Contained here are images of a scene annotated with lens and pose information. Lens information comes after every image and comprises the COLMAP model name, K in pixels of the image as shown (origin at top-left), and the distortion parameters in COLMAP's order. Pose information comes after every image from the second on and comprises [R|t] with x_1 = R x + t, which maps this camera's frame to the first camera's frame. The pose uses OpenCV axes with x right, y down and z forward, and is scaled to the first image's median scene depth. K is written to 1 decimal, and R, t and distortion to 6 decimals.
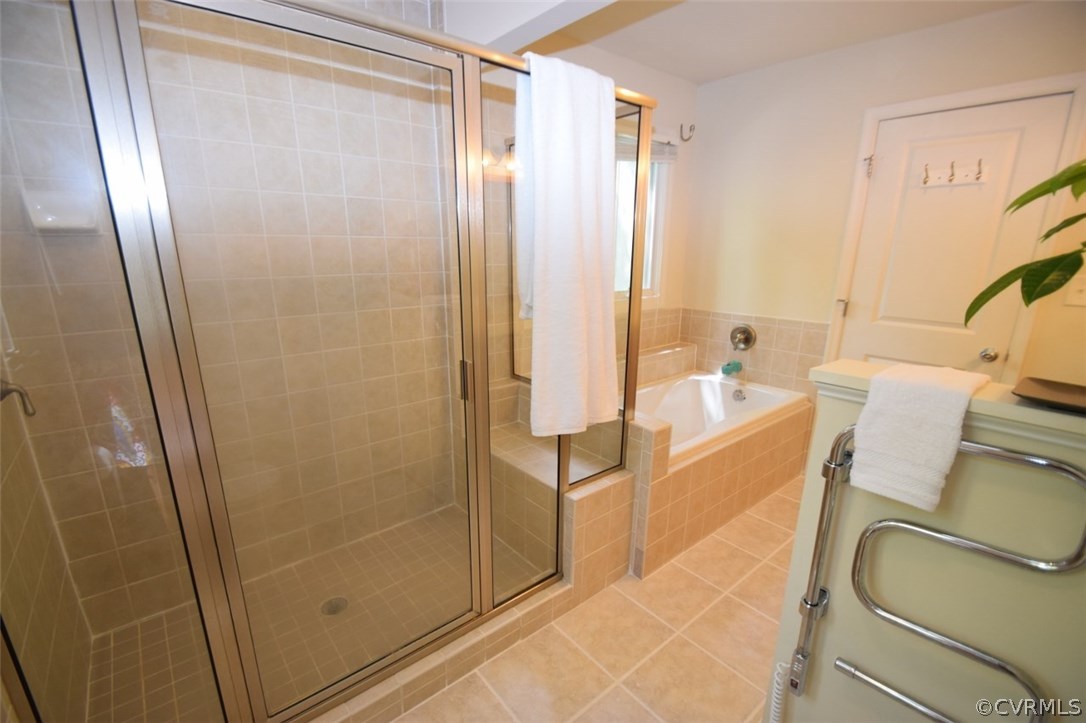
lens RADIAL K [[477.0, 0, 534.7], [0, 477.0, 381.5], [0, 0, 1]] dist [0.015801, -0.016445]
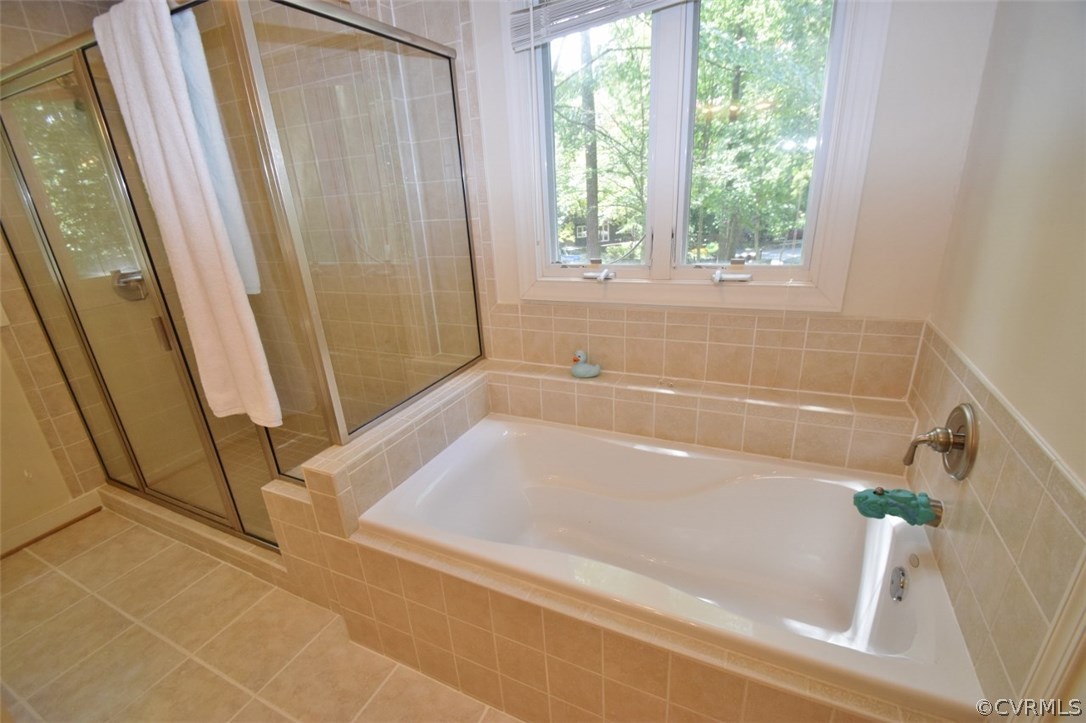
lens RADIAL K [[483.5, 0, 535.7], [0, 483.5, 379.4], [0, 0, 1]] dist [0.013369, -0.017751]
pose [[0.413781, 0.305087, -0.857734, 0.602167], [-0.189775, 0.950383, 0.246491, -0.165497], [0.890377, 0.060783, 0.451148, 0.588966]]
